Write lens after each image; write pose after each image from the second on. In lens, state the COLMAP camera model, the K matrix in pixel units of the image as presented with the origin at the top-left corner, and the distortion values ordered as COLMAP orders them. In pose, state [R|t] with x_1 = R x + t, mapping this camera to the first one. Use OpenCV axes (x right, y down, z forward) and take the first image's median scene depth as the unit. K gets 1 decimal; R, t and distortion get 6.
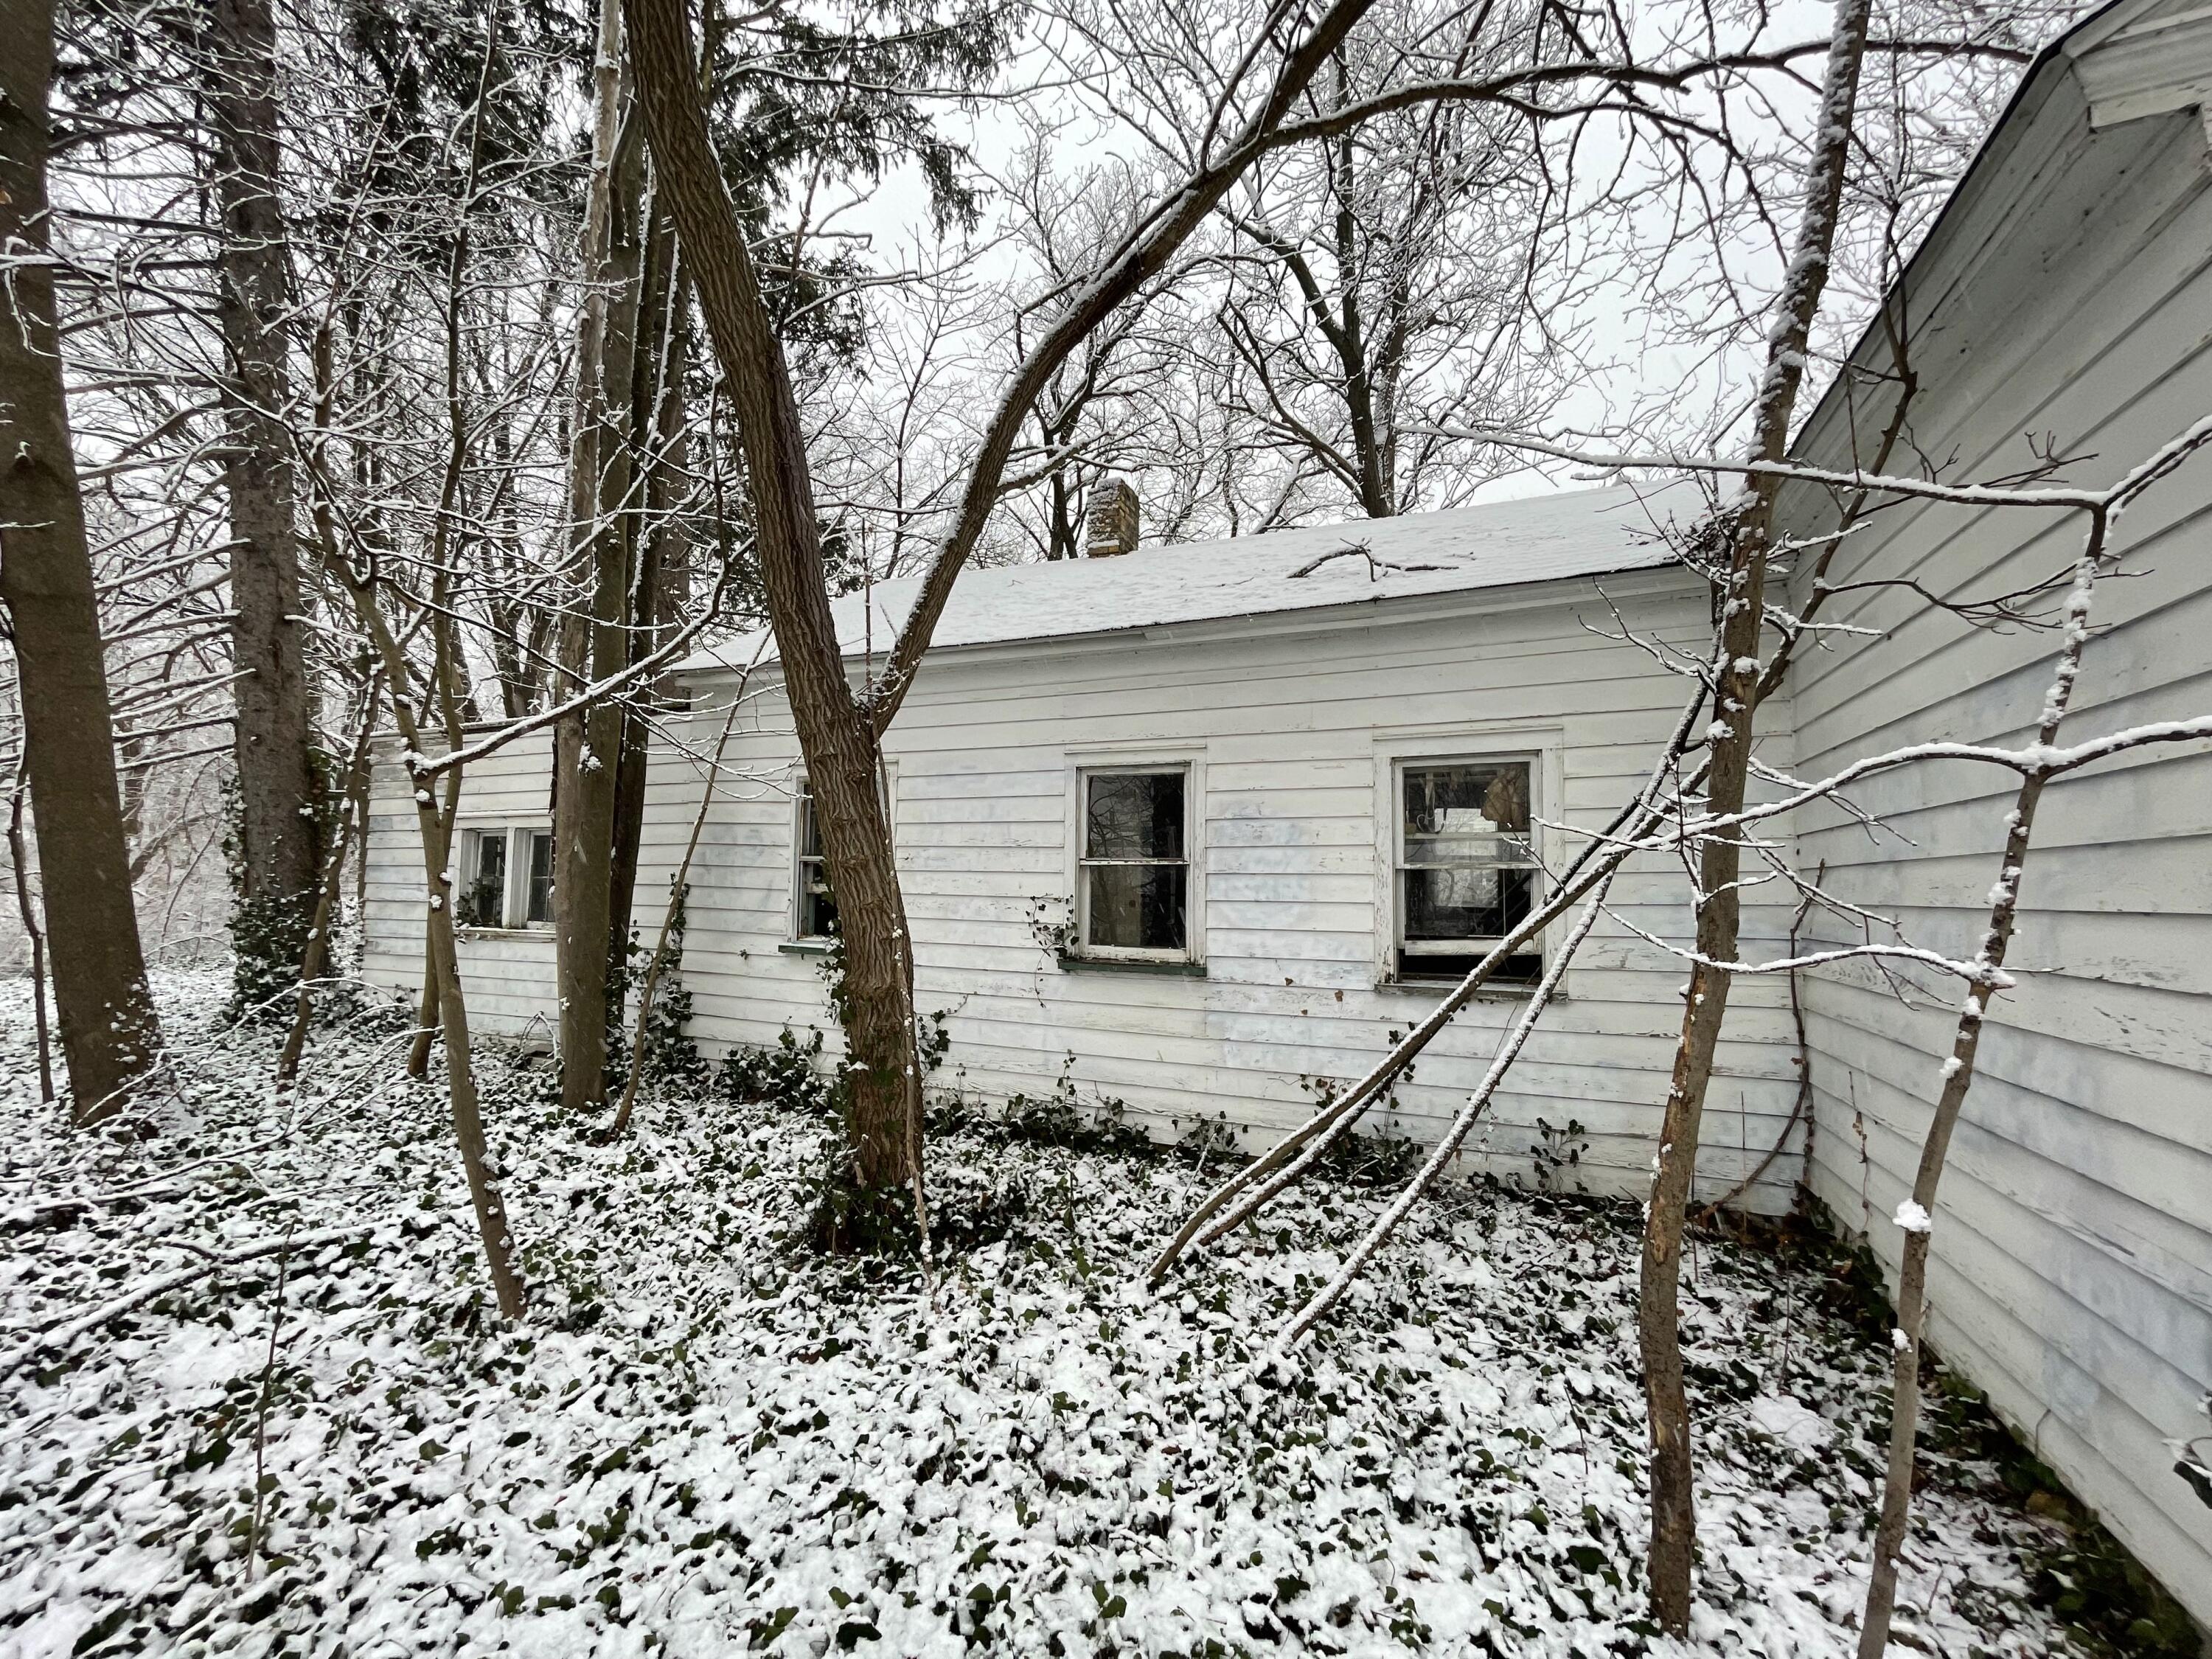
lens RADIAL K [[886.1, 0, 1114.8], [0, 886.1, 834.1], [0, 0, 1]] dist [-0.001515, 0.000329]
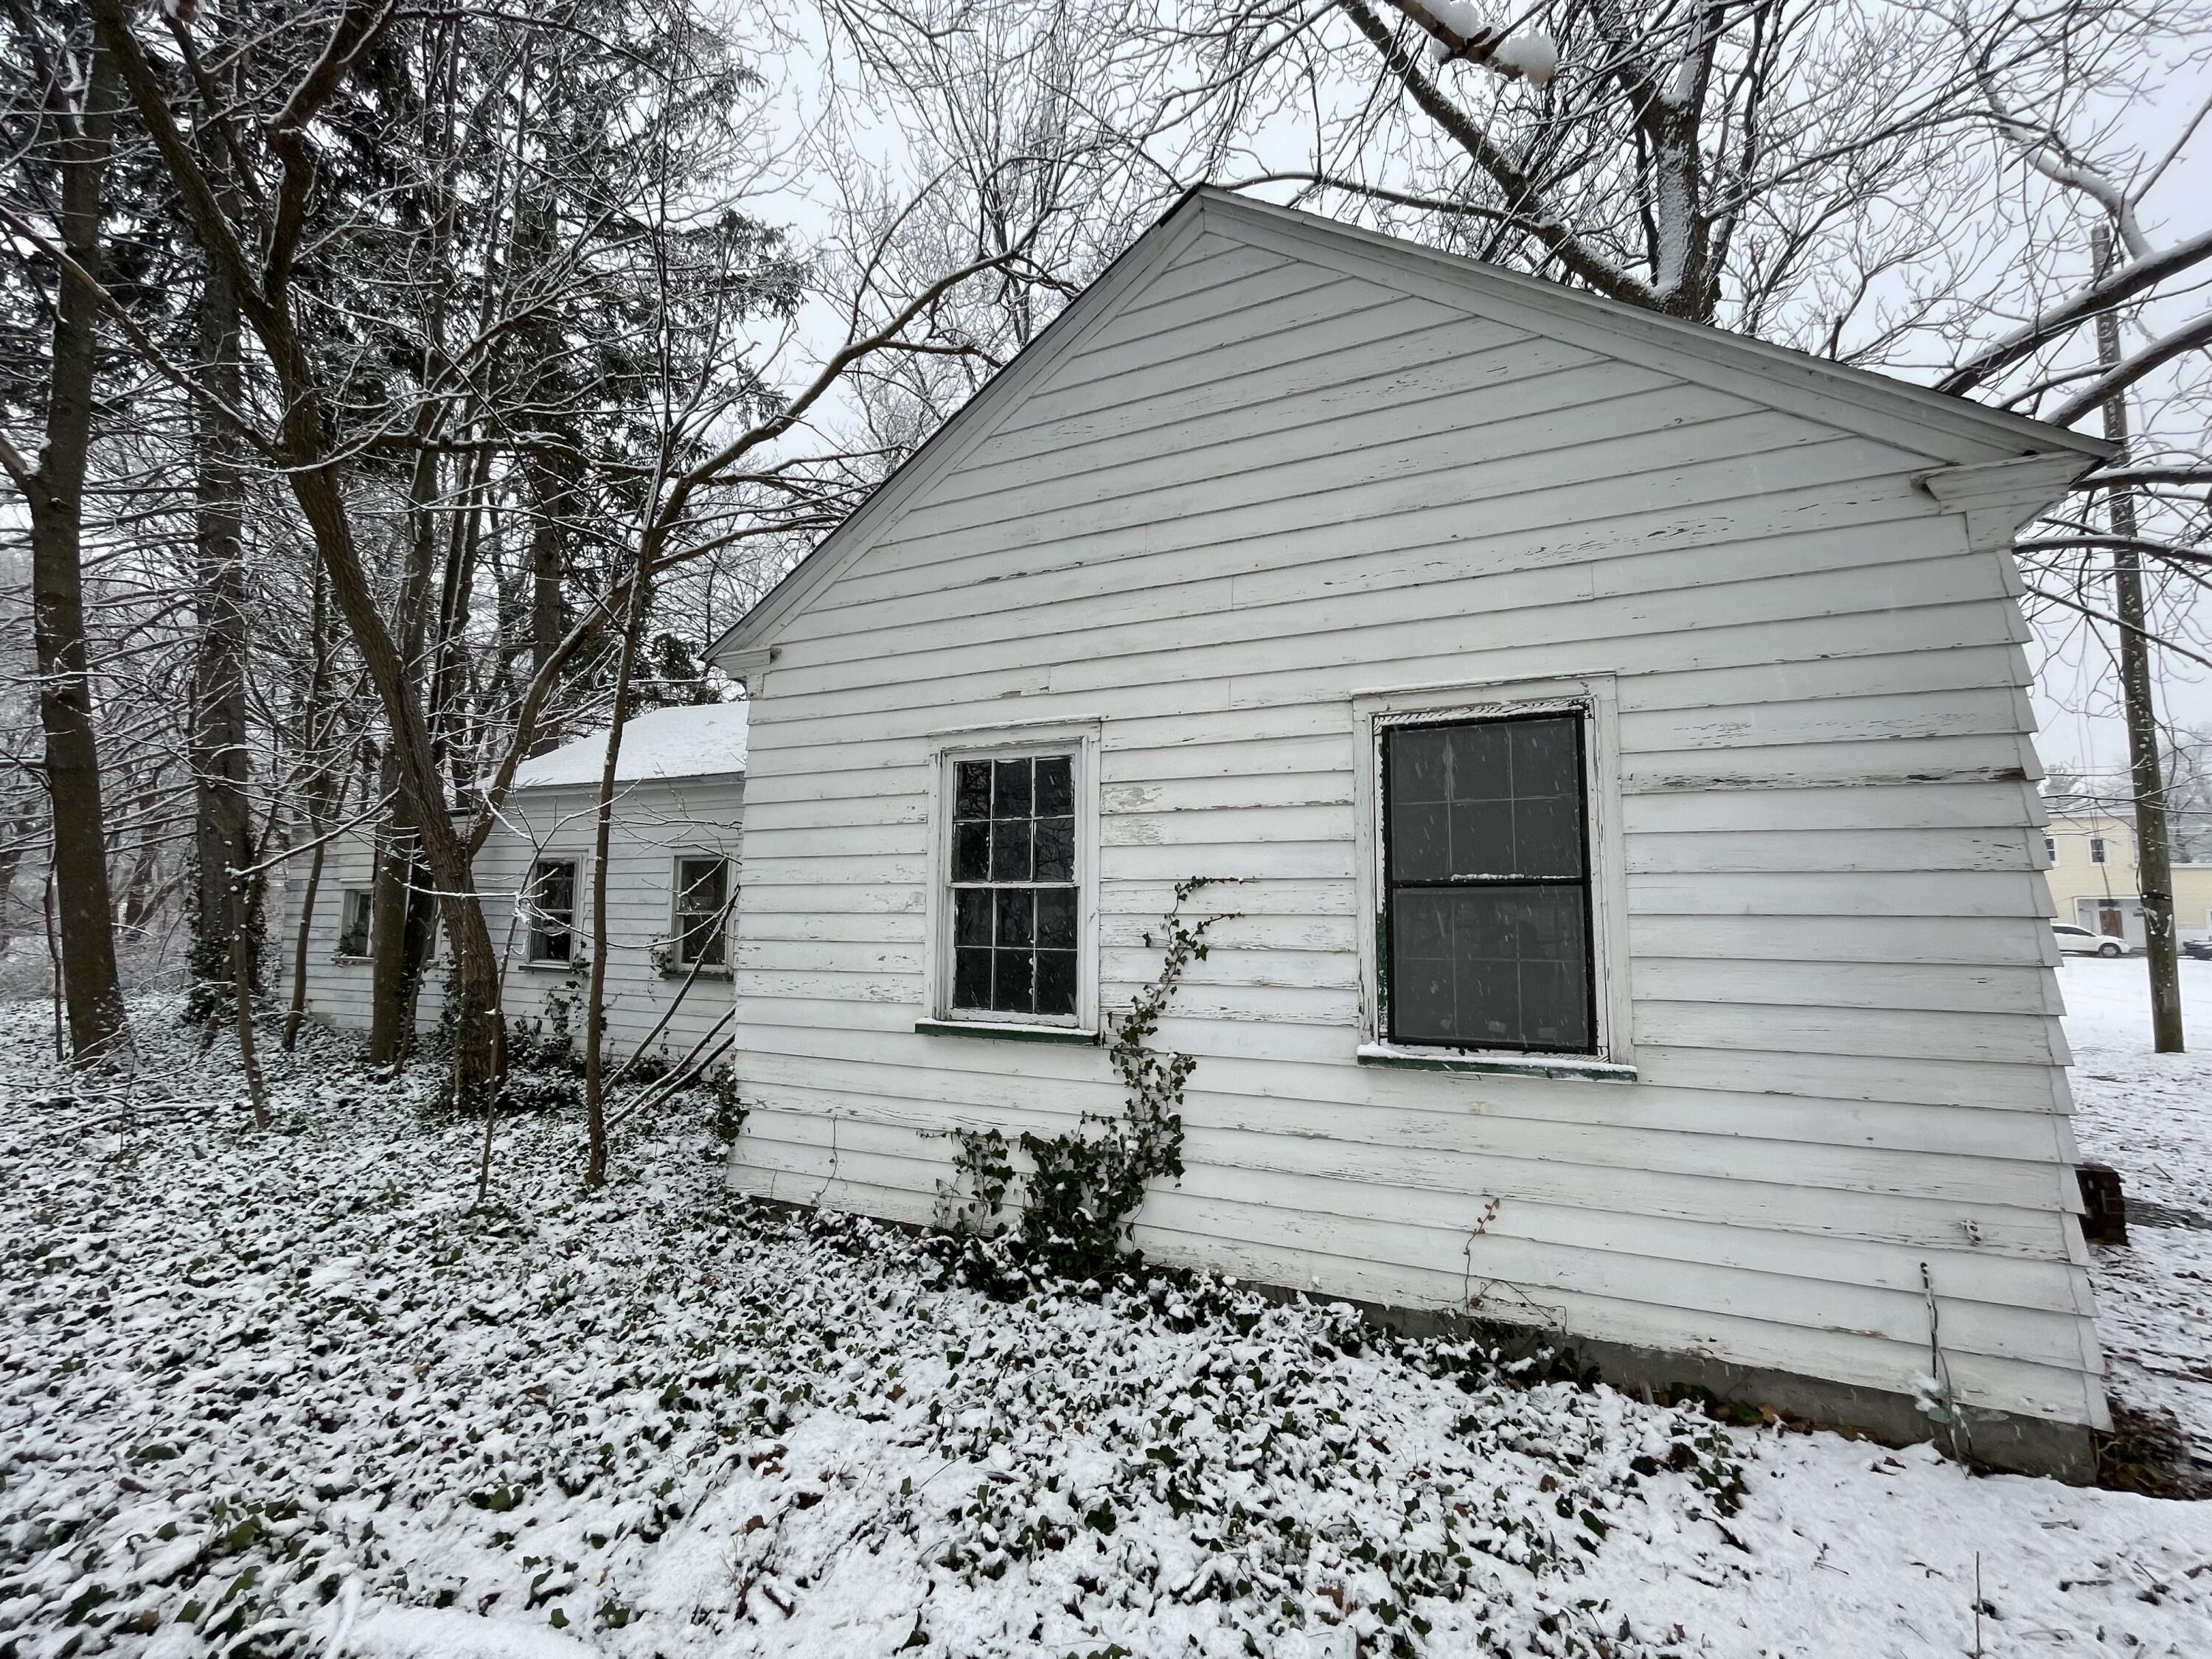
lens RADIAL K [[886.1, 0, 1099.8], [0, 886.1, 831.3], [0, 0, 1]] dist [-0.001515, 0.000329]
pose [[0.999790, -0.006730, -0.019365, 0.752297], [0.005834, 0.998927, -0.045952, -0.037858], [0.019653, 0.045829, 0.998756, -0.615864]]
